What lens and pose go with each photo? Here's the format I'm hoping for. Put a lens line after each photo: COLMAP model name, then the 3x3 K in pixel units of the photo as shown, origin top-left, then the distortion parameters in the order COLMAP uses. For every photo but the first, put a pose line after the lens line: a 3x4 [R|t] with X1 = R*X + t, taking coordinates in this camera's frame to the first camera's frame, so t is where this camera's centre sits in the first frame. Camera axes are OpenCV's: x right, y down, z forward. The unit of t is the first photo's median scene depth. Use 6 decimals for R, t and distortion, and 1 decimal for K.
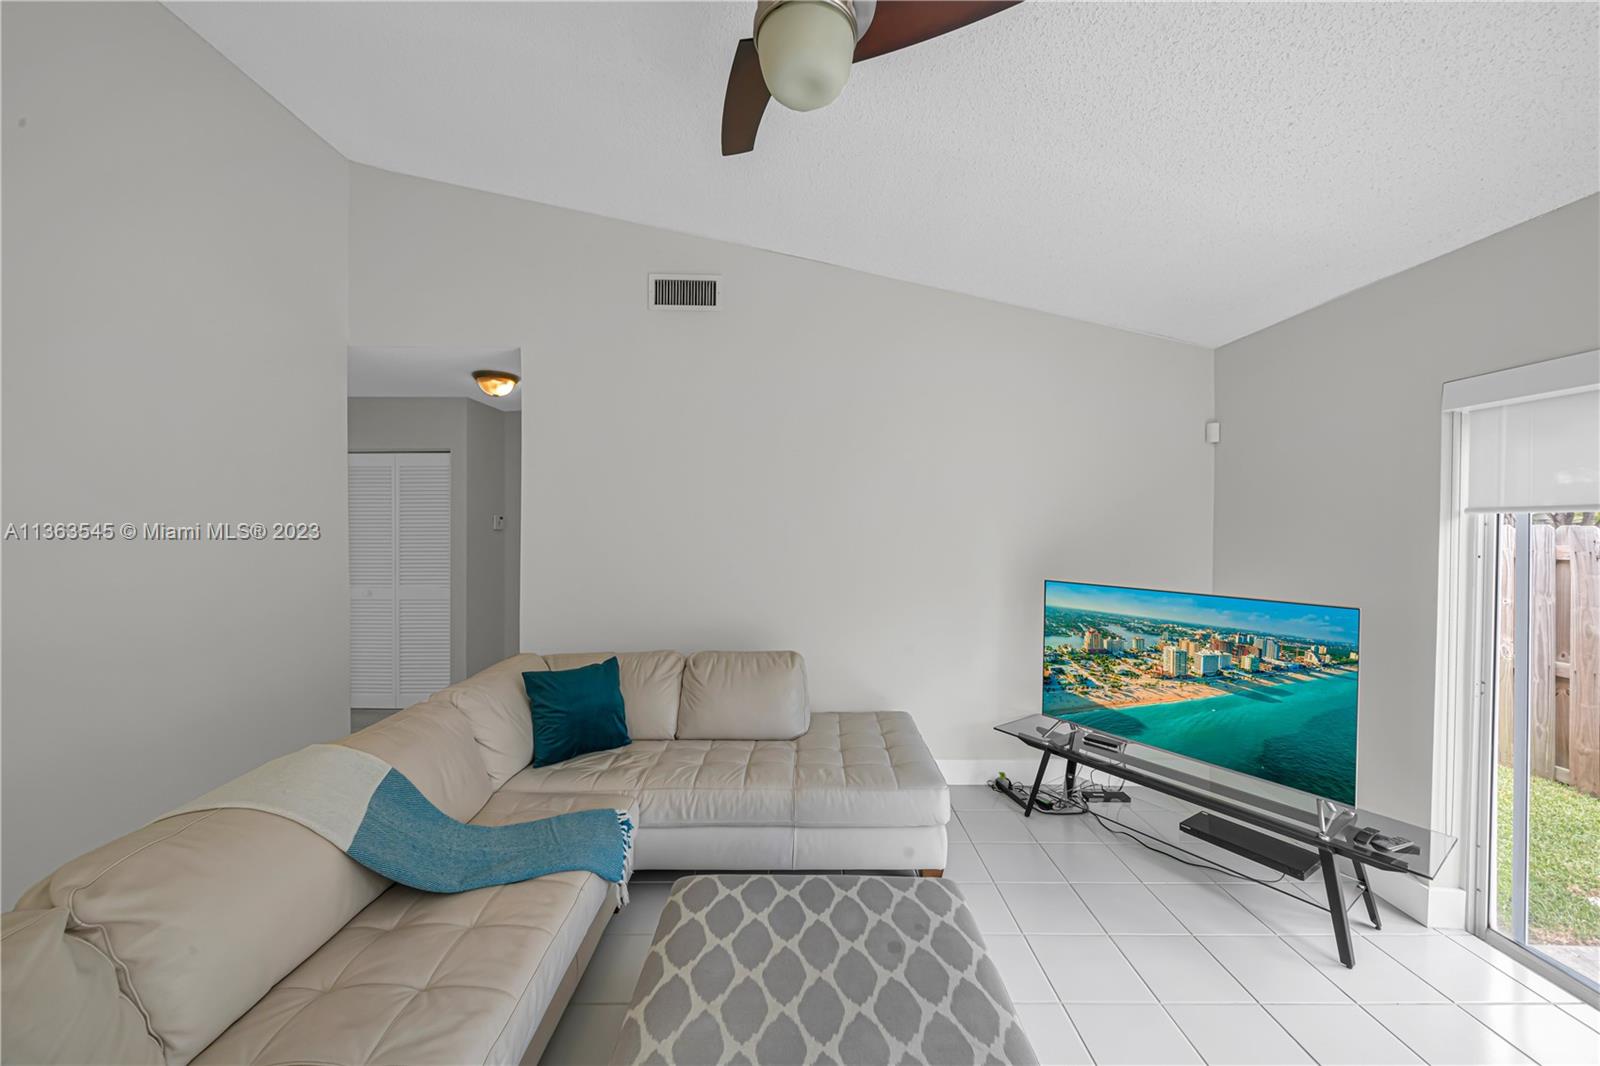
lens RADIAL K [[568.4, 0, 806.7], [0, 568.4, 528.1], [0, 0, 1]] dist [-0.001467, -0.000287]
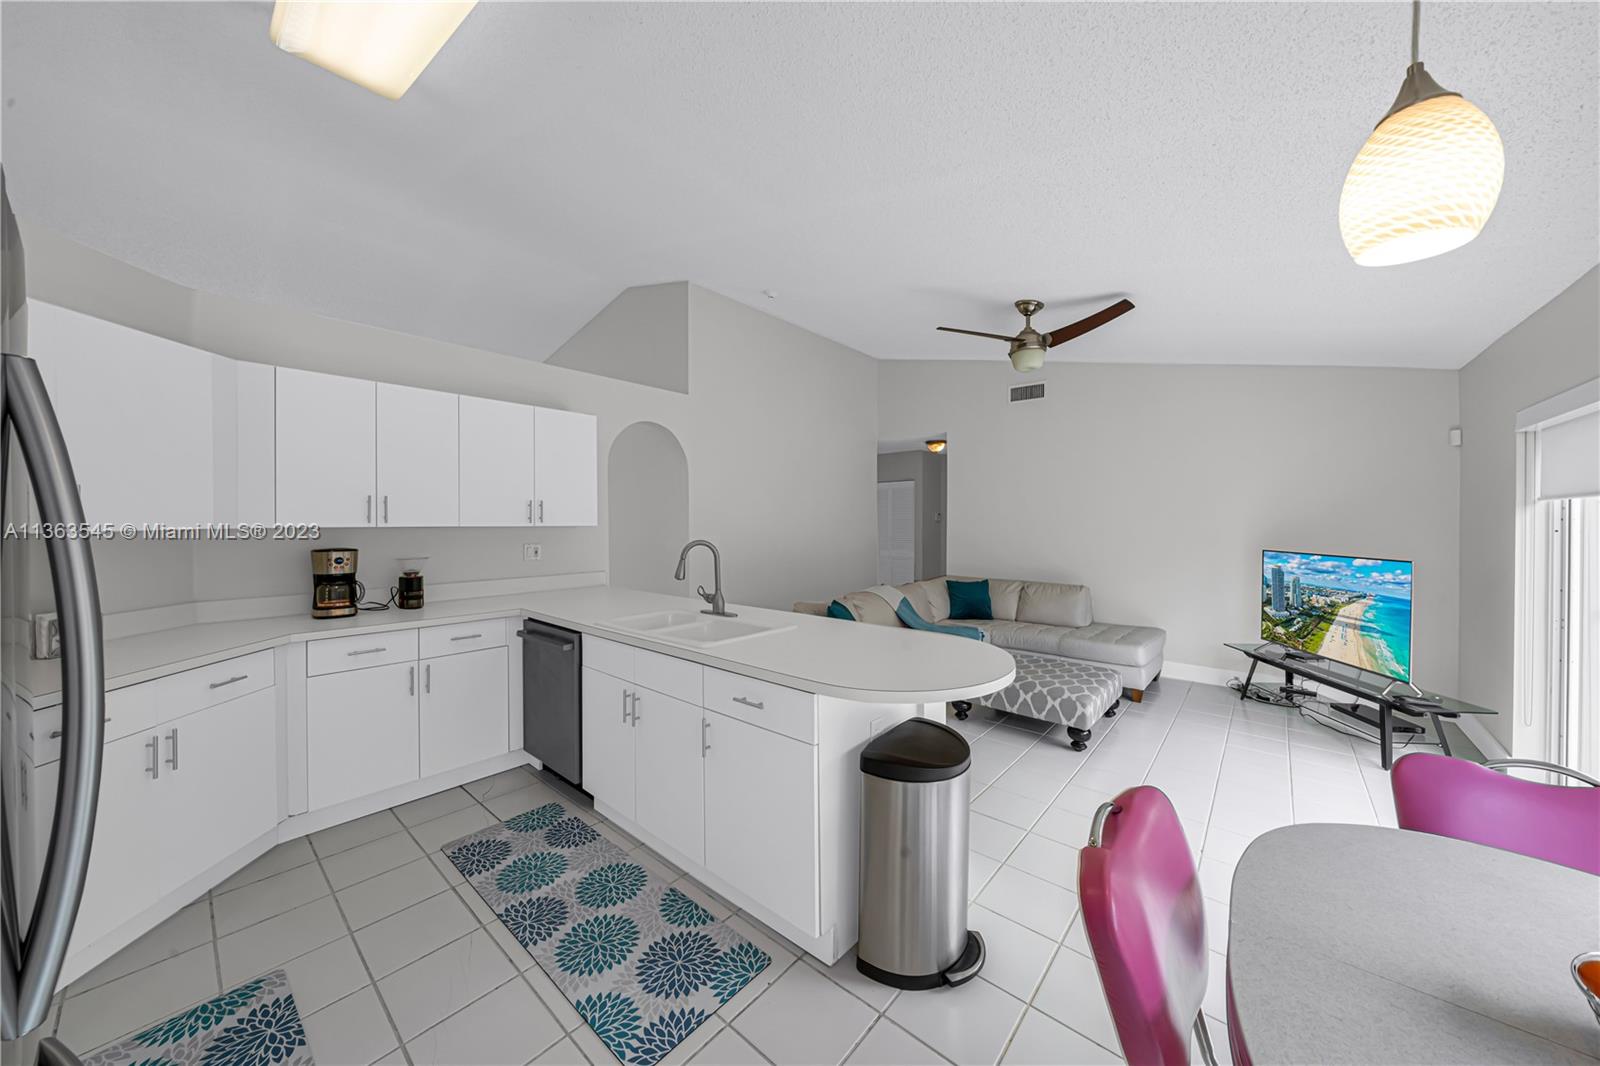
lens RADIAL K [[568.4, 0, 789.9], [0, 568.4, 526.2], [0, 0, 1]] dist [-0.001467, -0.000287]
pose [[0.726031, 0.001983, -0.687660, 0.555381], [0.001522, 0.999989, 0.004491, 0.020149], [0.687661, -0.004307, 0.726019, -0.983946]]
